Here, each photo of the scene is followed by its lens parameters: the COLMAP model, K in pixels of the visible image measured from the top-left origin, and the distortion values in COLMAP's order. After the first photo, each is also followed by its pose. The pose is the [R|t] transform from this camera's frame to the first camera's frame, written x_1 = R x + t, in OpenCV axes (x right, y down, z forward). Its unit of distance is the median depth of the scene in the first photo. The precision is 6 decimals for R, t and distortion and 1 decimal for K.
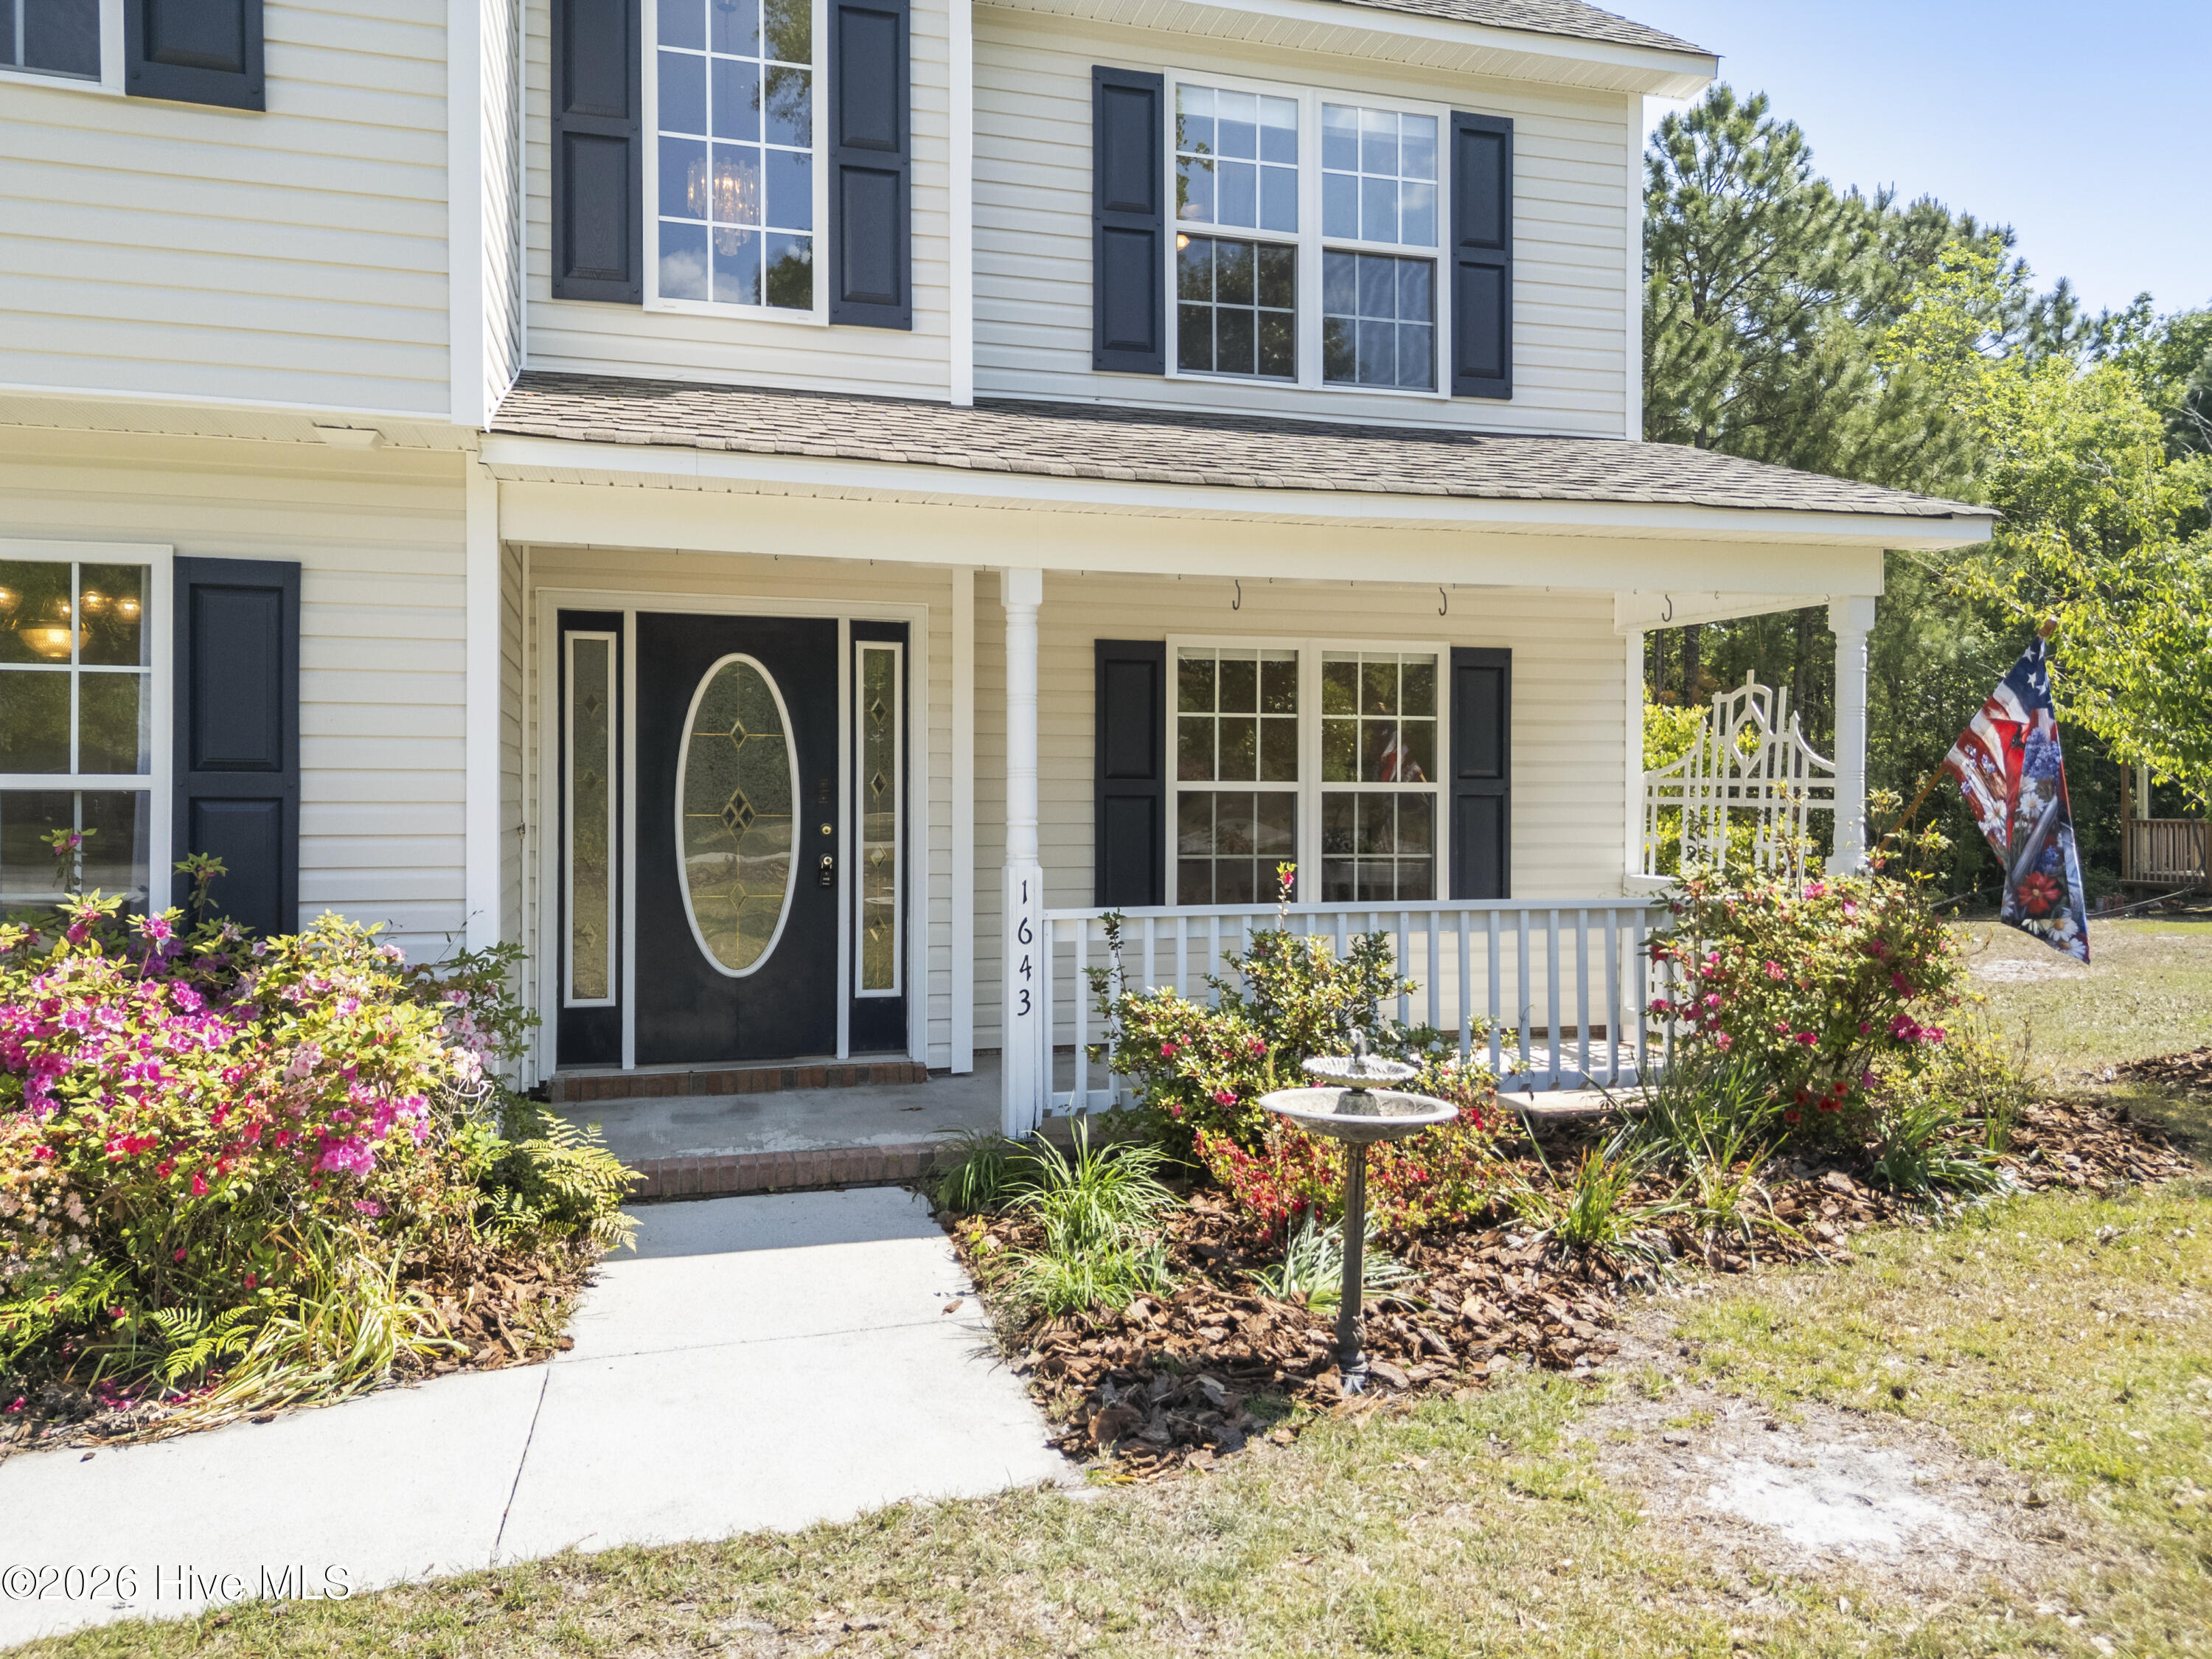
lens RADIAL K [[1571.9, 0, 1073.7], [0, 1571.9, 773.8], [0, 0, 1]] dist [0.088644, -0.033553]
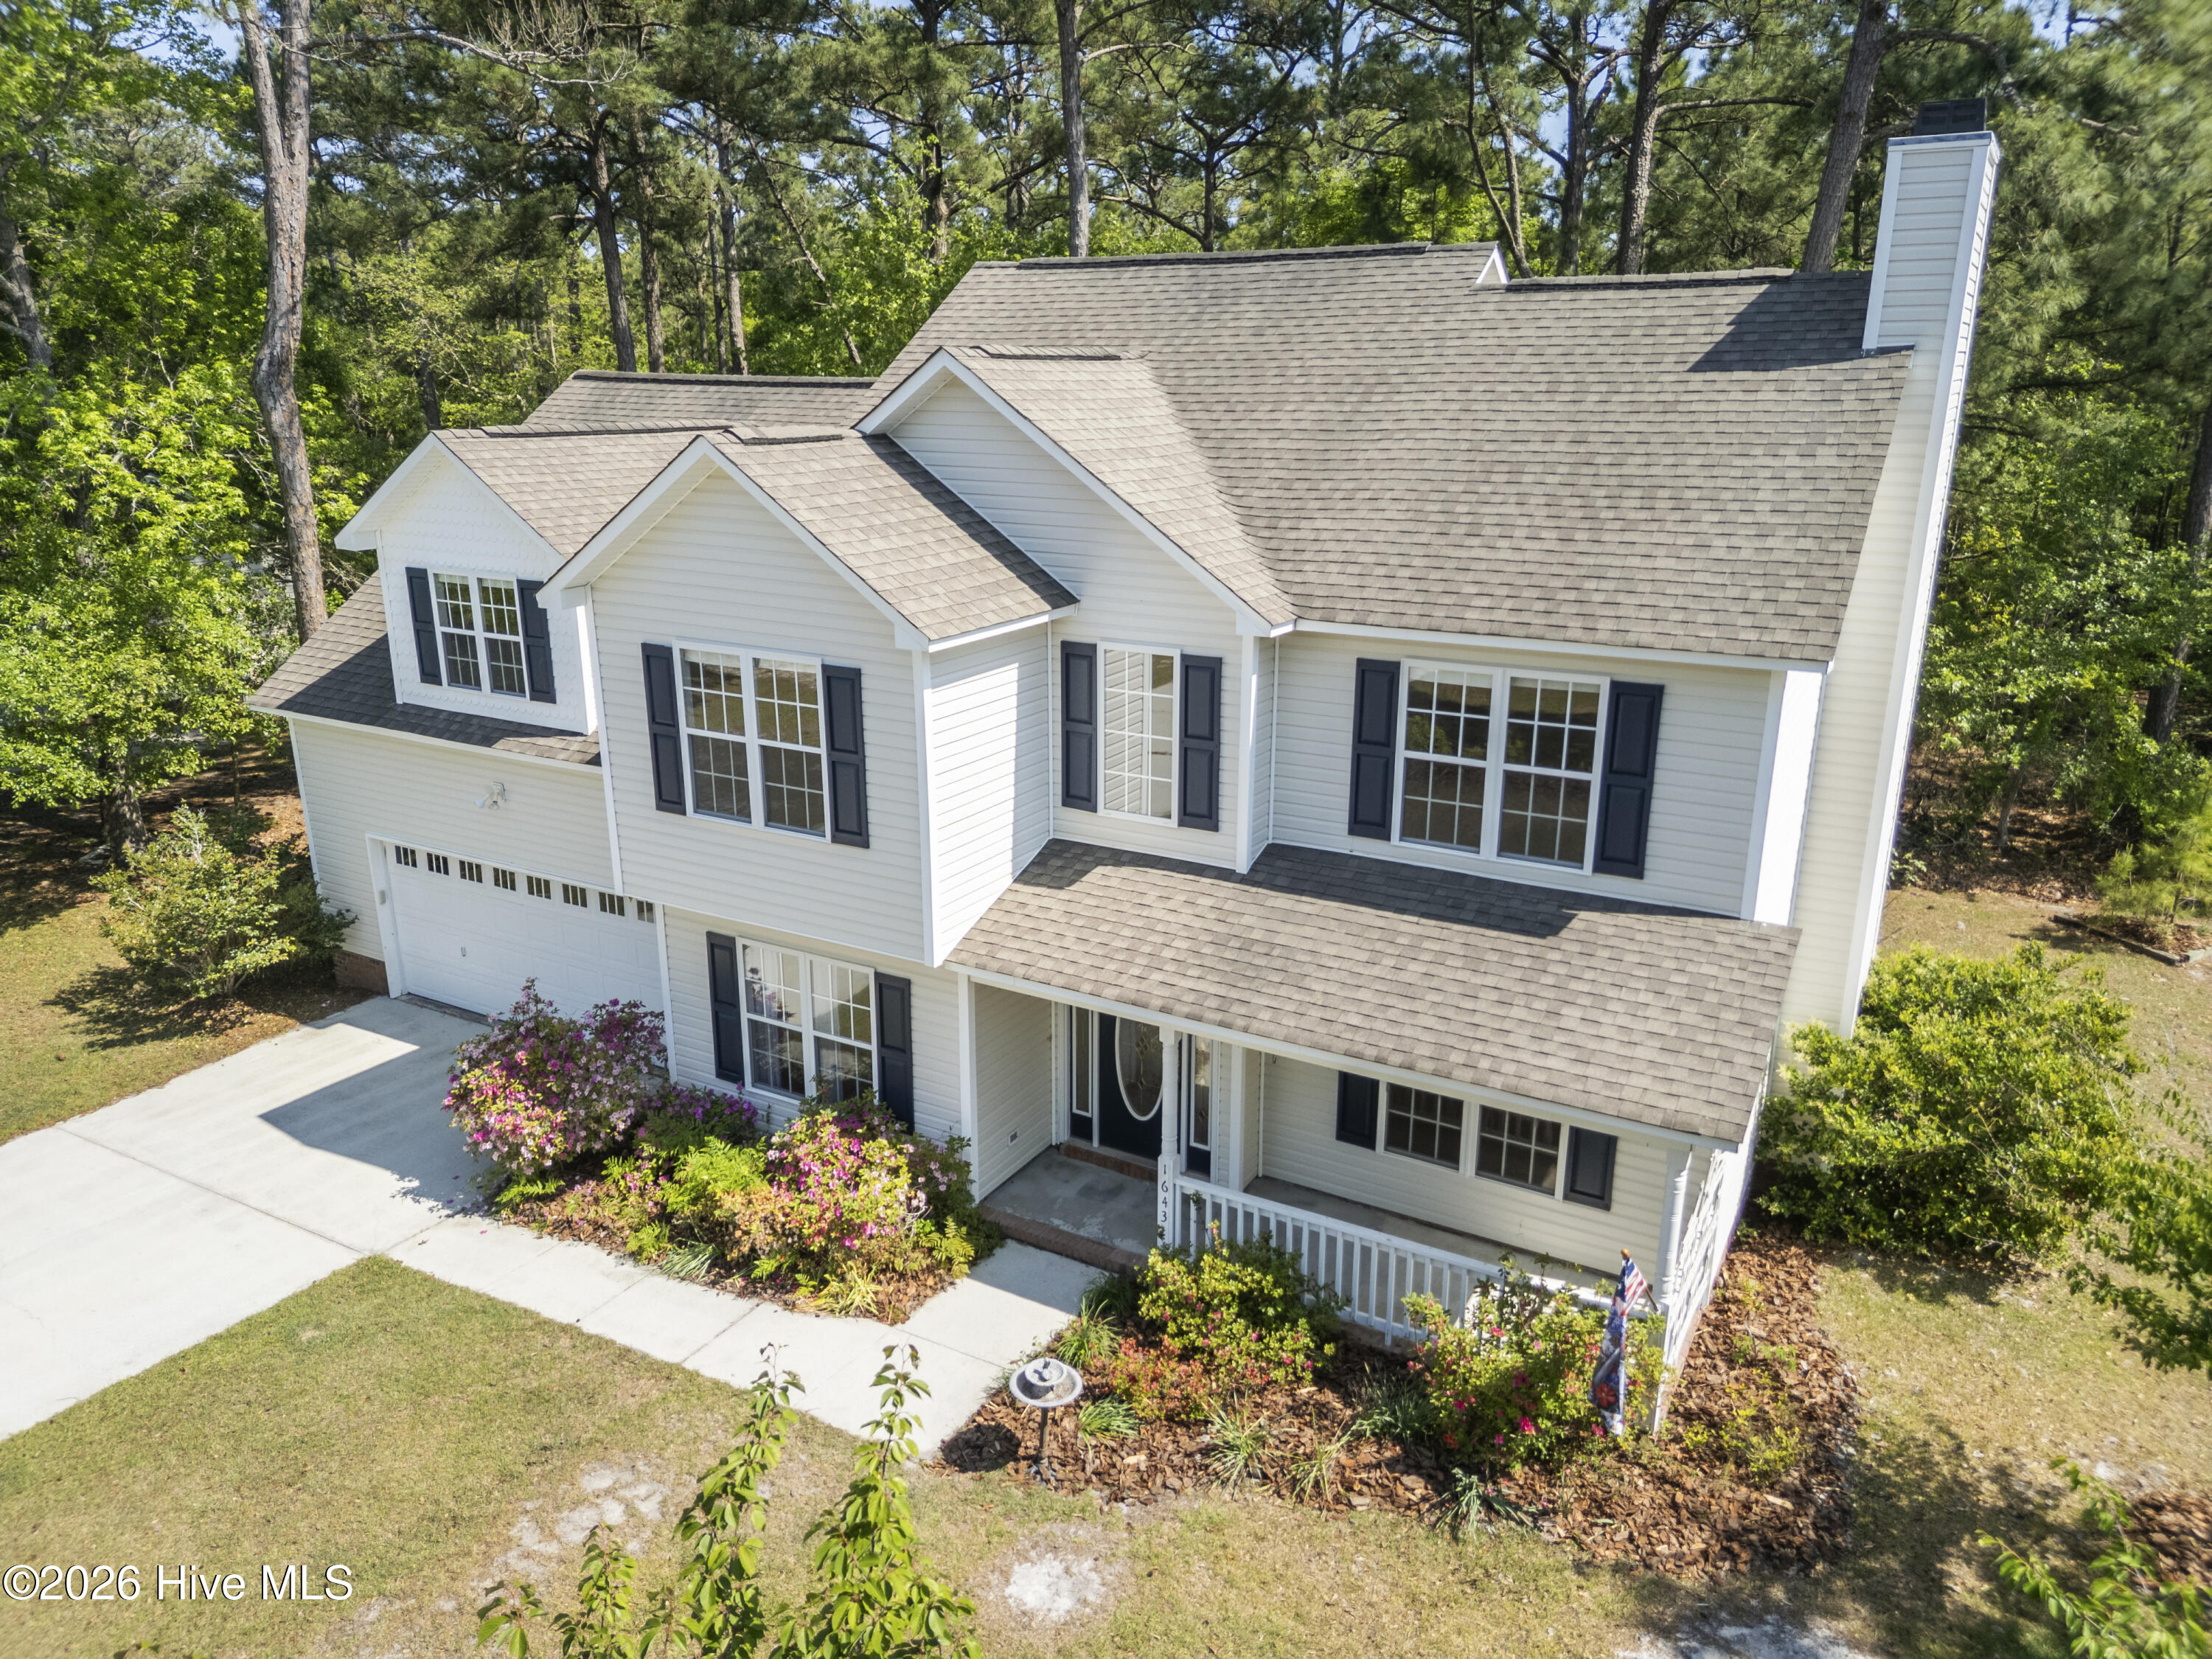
lens RADIAL K [[1522.6, 0, 1133.5], [0, 1522.6, 868.7], [0, 0, 1]] dist [0.064267, -0.006068]
pose [[0.699734, 0.226520, -0.677540, 1.066023], [0.012223, 0.944465, 0.328384, -0.843399], [0.714299, -0.238063, 0.658106, -0.256355]]
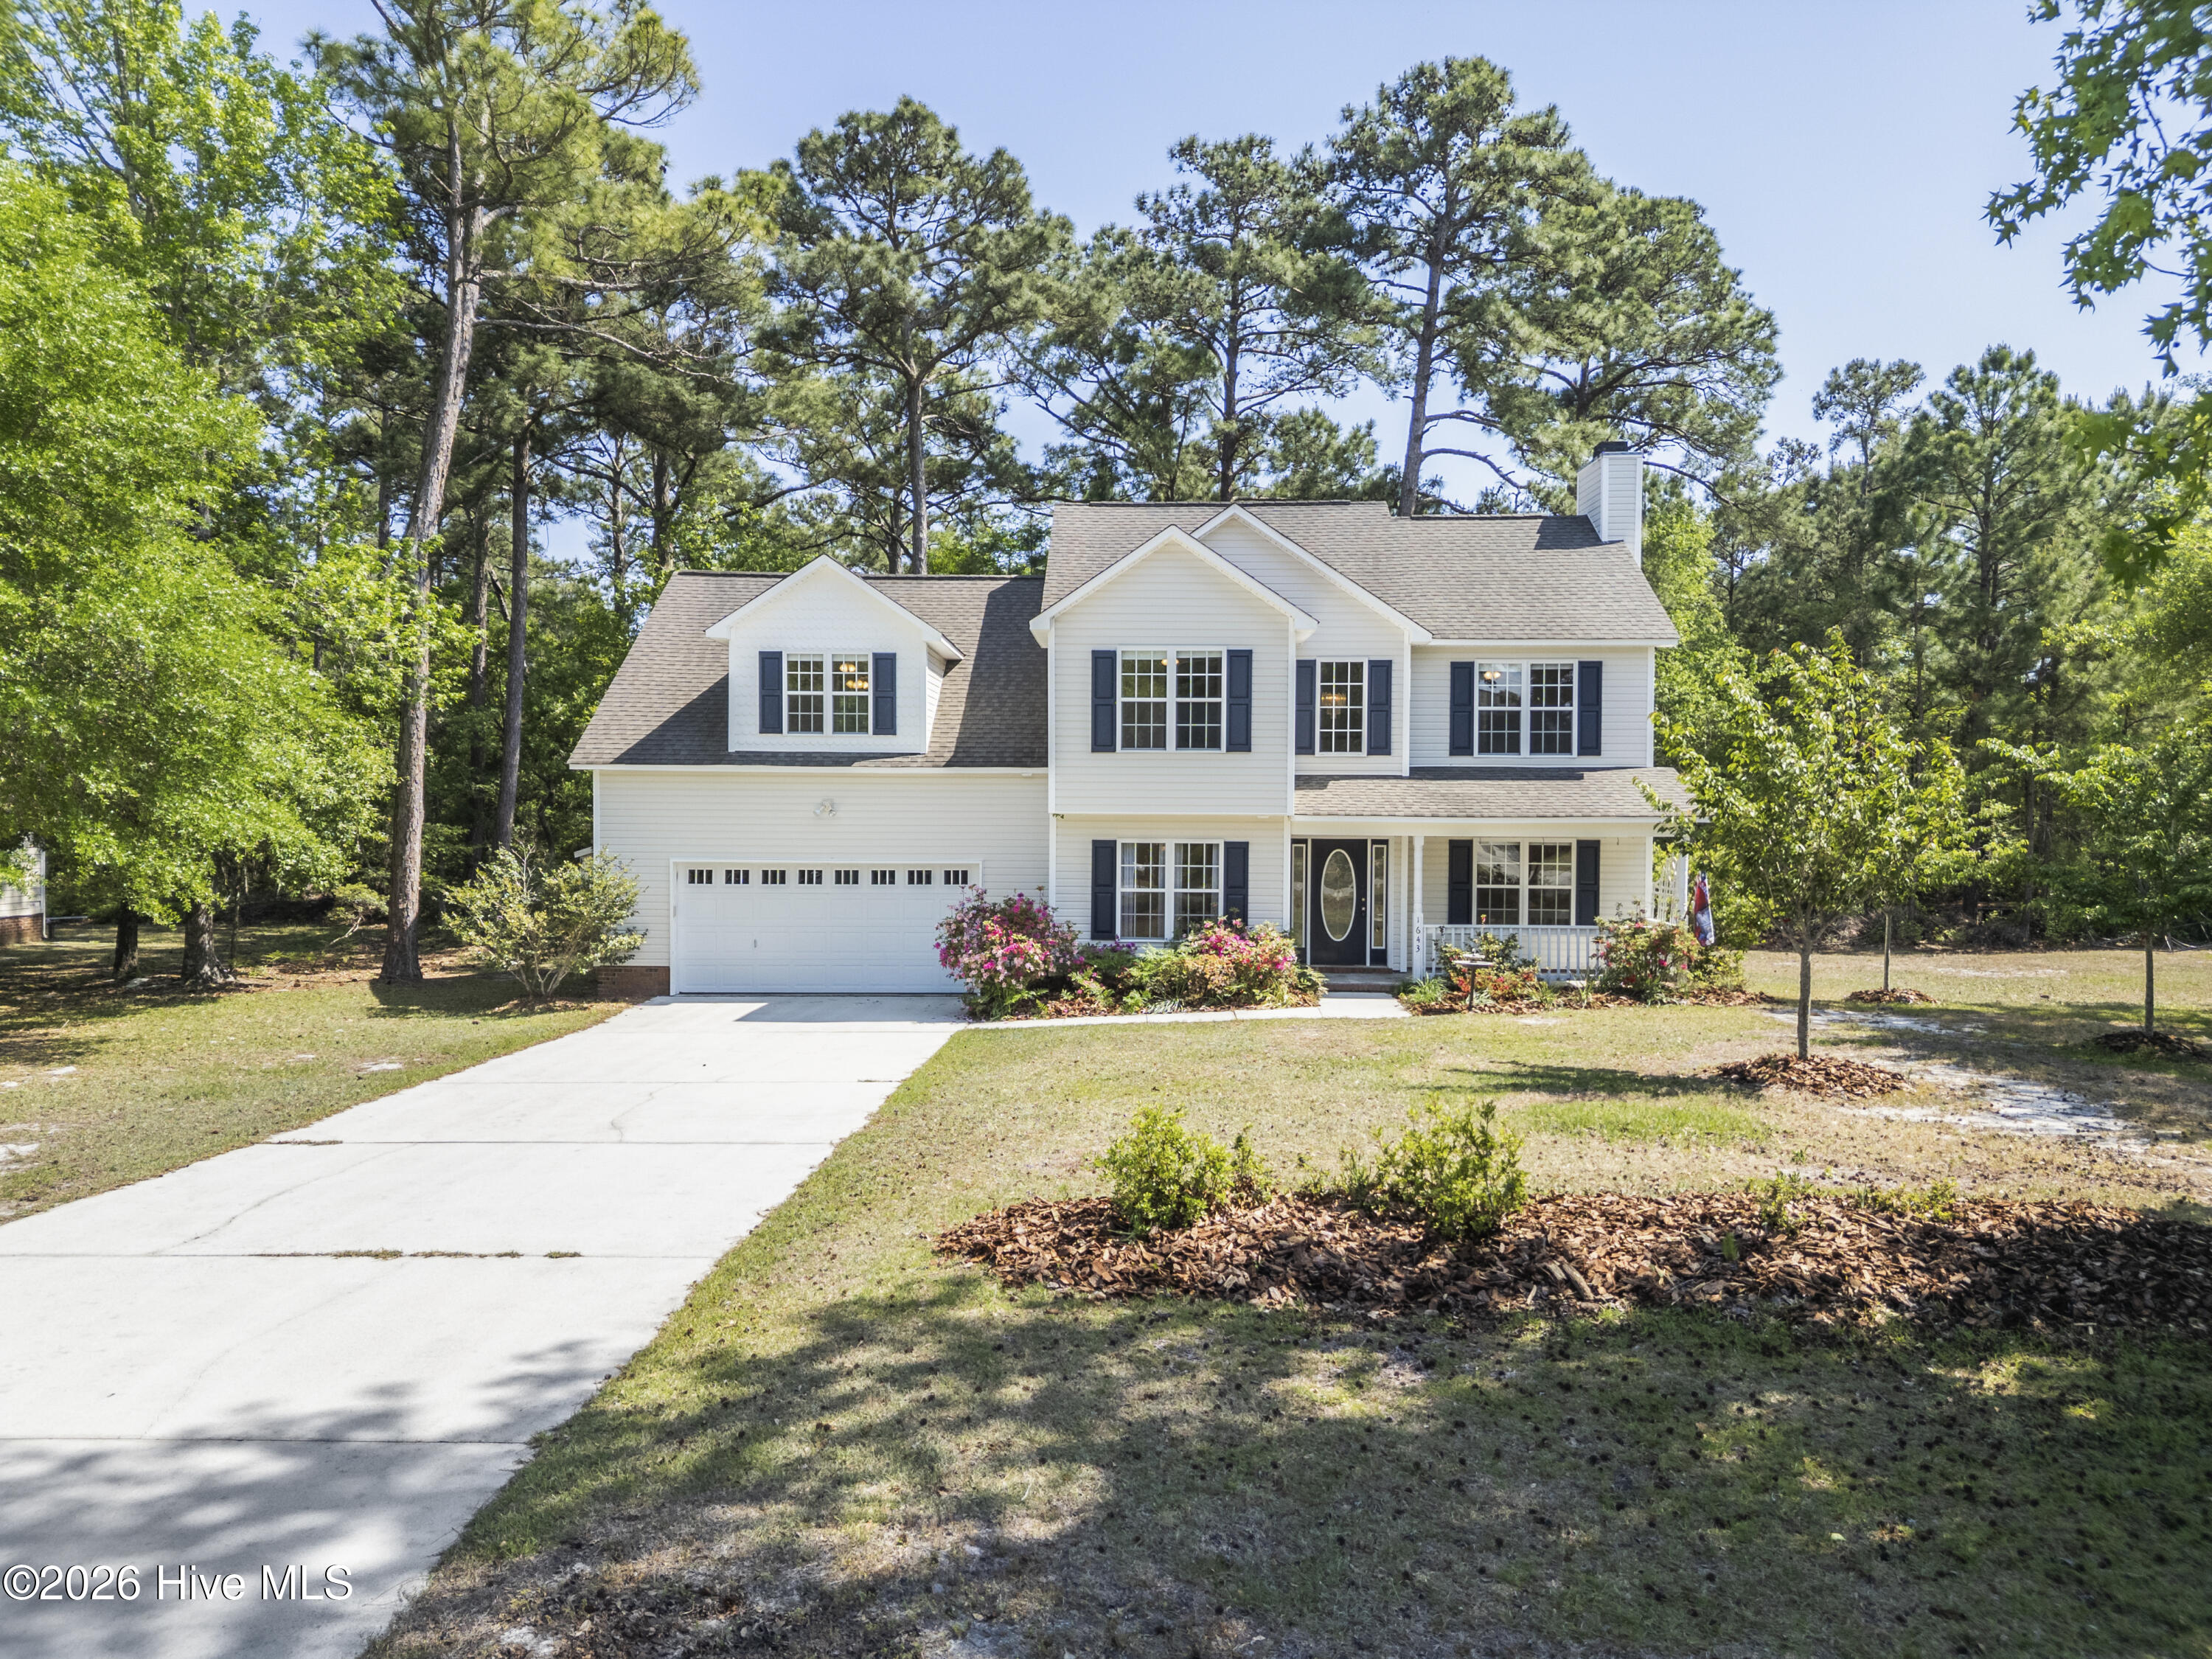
lens RADIAL K [[1571.9, 0, 1103.4], [0, 1571.9, 909.9], [0, 0, 1]] dist [0.088644, -0.033553]
pose [[0.960378, 0.020948, -0.277912, 0.261797], [0.000330, 0.997085, 0.076297, -0.212465], [0.278700, -0.073366, 0.957572, -2.529304]]
